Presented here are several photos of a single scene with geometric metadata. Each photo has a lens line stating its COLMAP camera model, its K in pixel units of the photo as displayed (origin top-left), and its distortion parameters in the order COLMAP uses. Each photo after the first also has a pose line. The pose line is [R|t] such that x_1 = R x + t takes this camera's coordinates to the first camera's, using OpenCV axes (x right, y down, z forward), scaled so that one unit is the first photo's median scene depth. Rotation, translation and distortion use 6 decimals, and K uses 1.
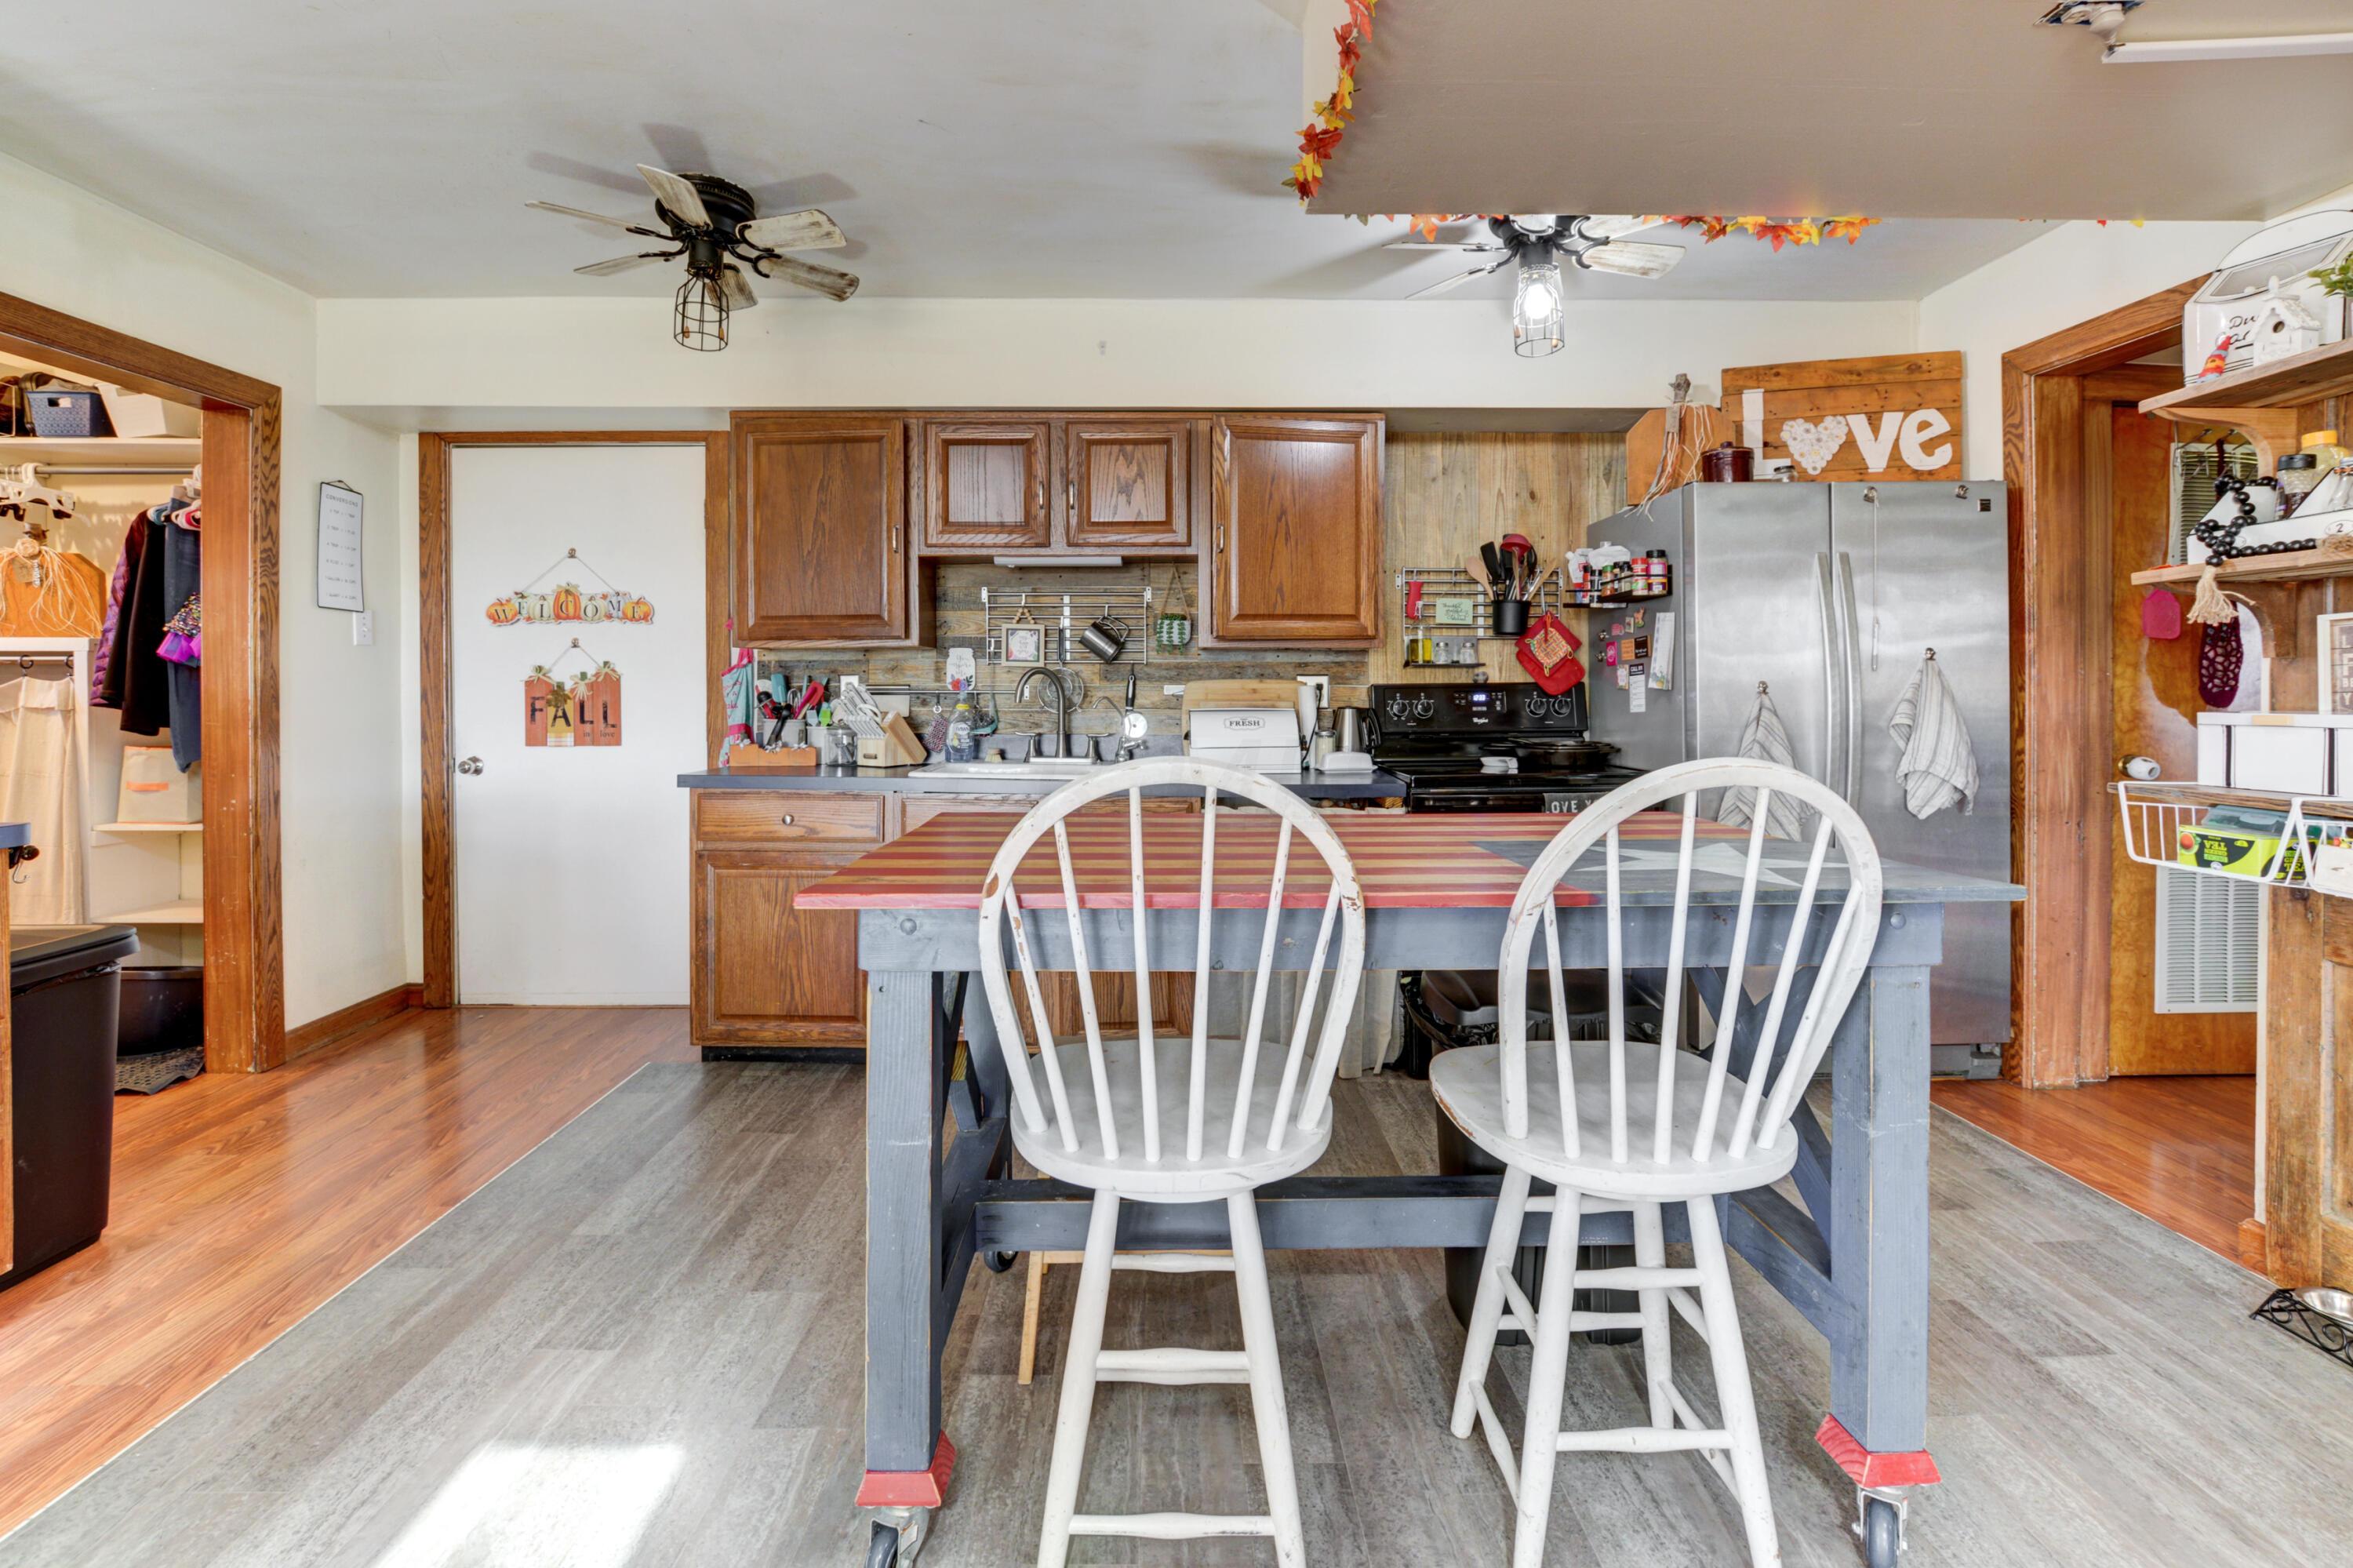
lens RADIAL K [[1016.3, 0, 1166.0], [0, 1016.3, 728.3], [0, 0, 1]] dist [-0.010735, 0.000069]
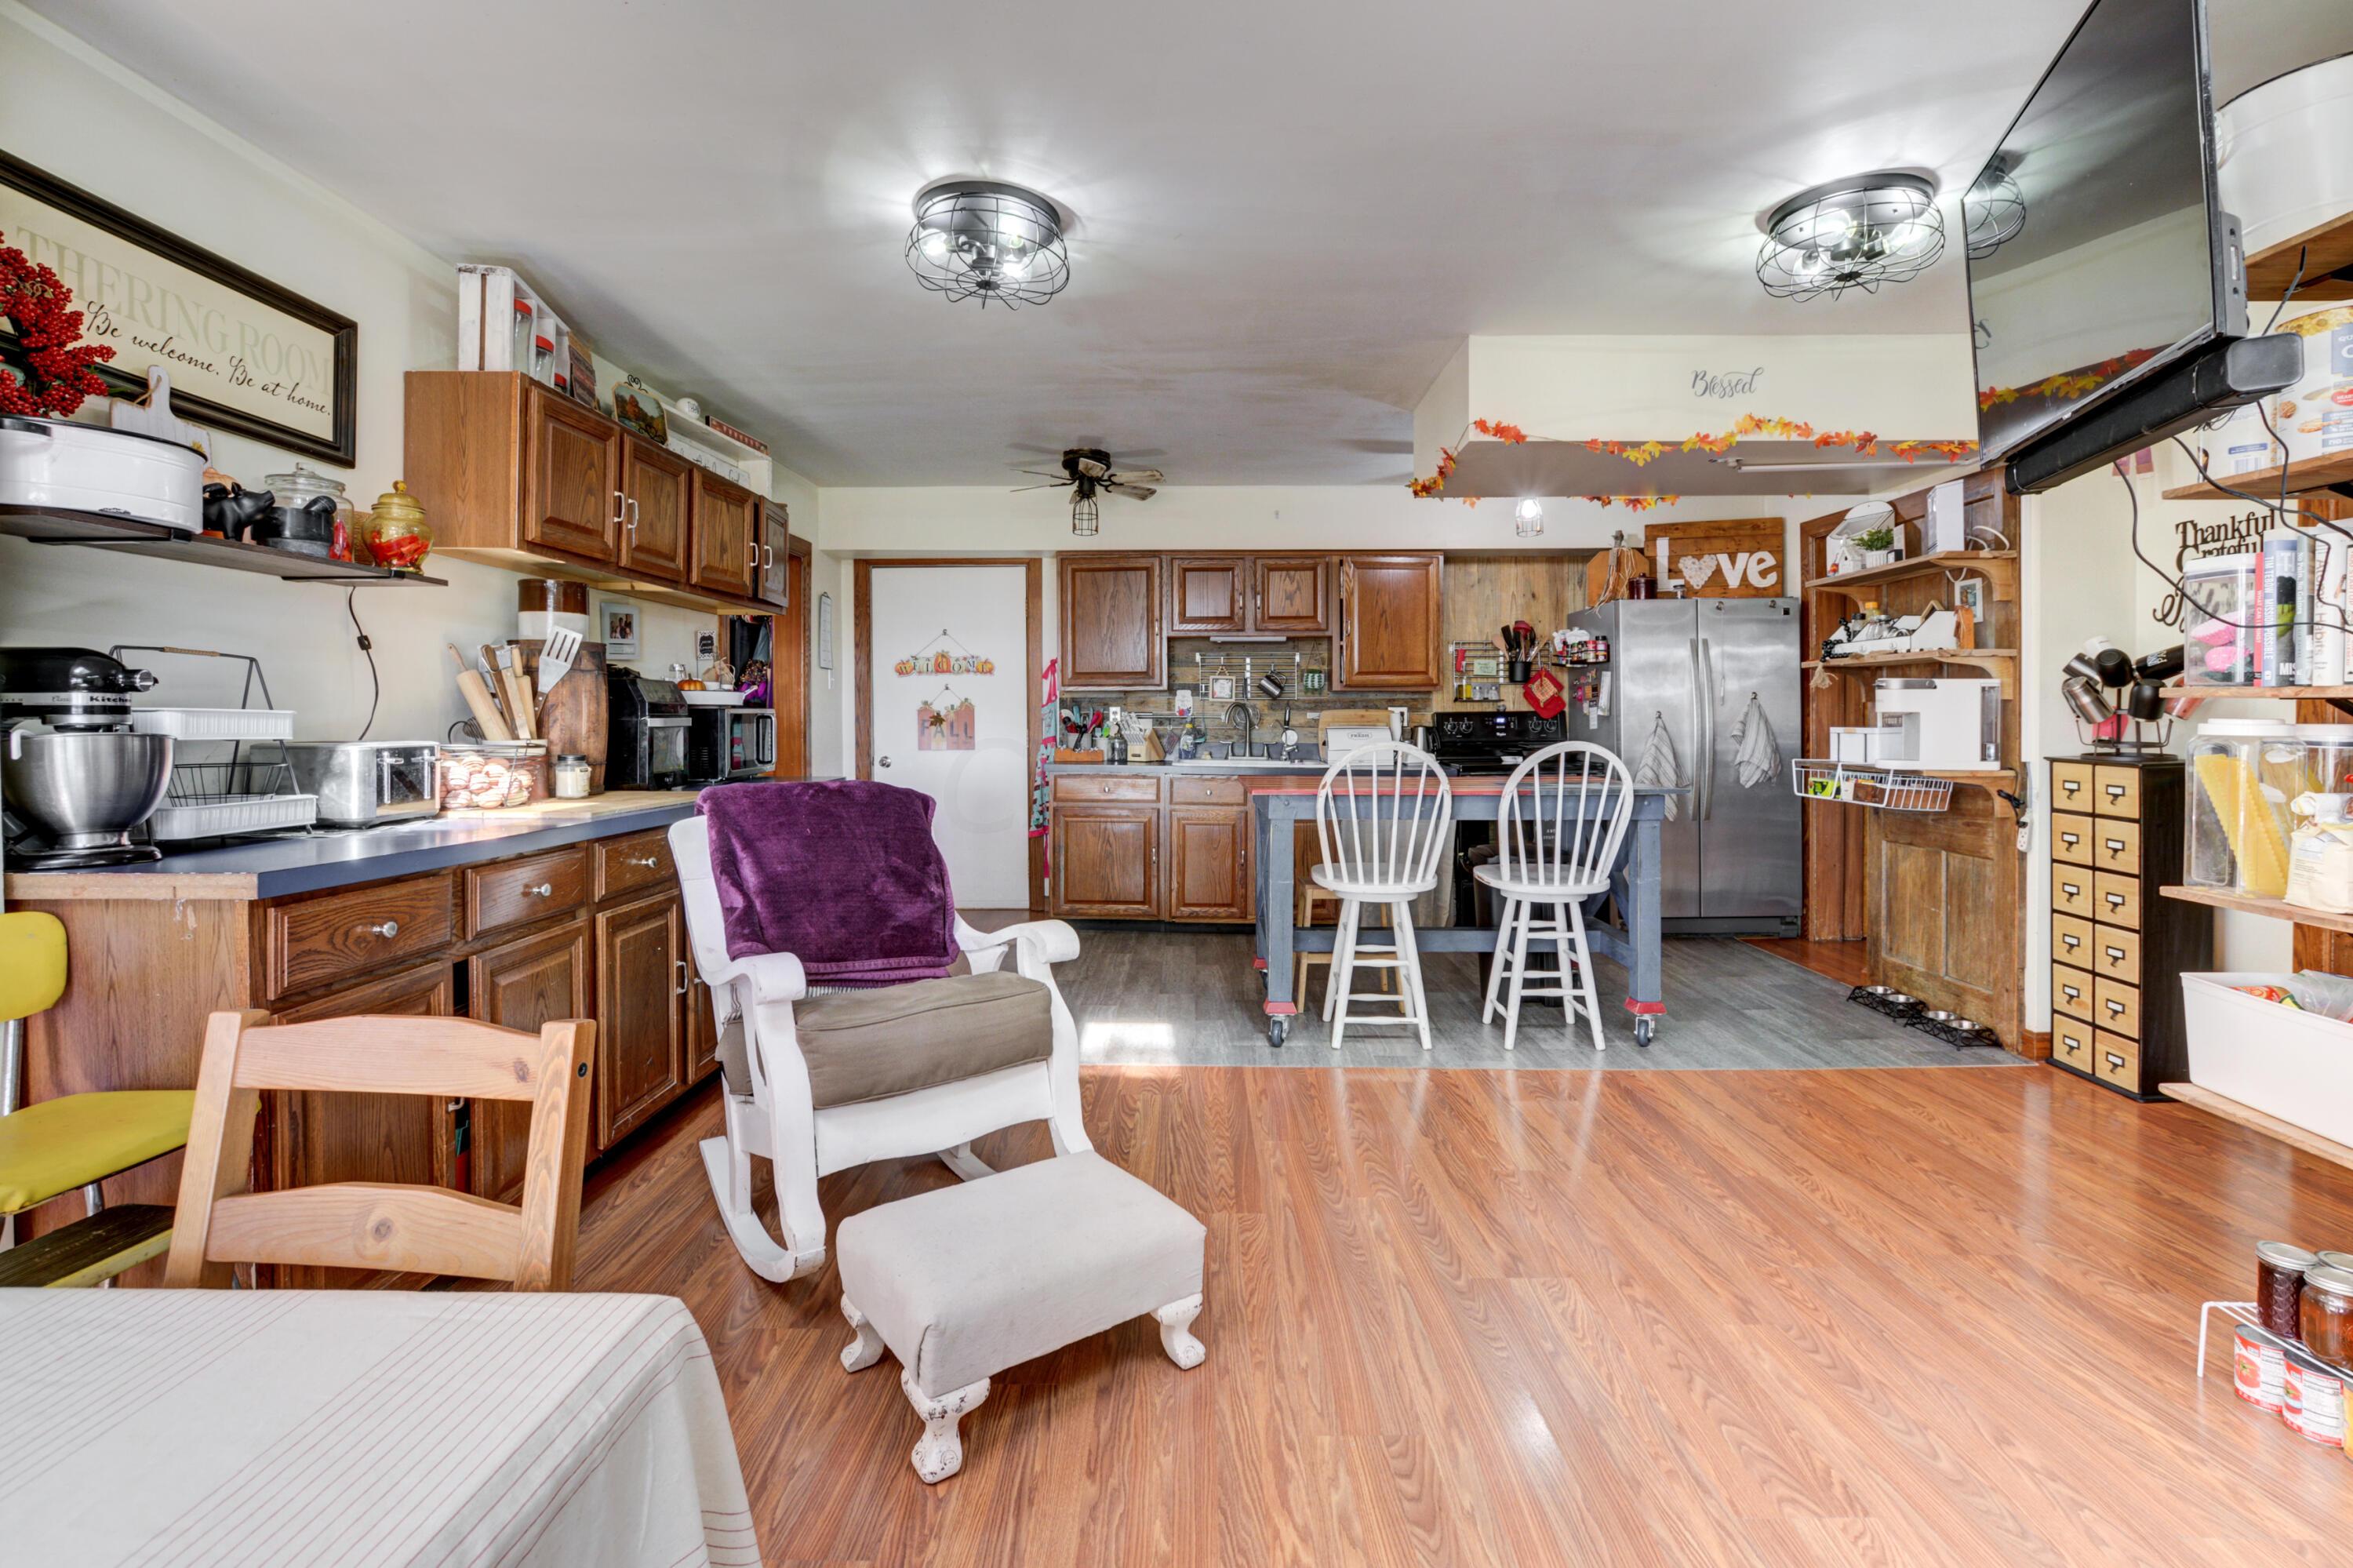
lens RADIAL K [[1069.0, 0, 1175.4], [0, 1069.0, 746.2], [0, 0, 1]] dist [-0.001078, 0.000082]
pose [[0.999951, -0.000014, -0.009868, -0.211664], [-0.000034, 0.999988, -0.004903, 0.021369], [0.009868, 0.004904, 0.999939, -0.776337]]
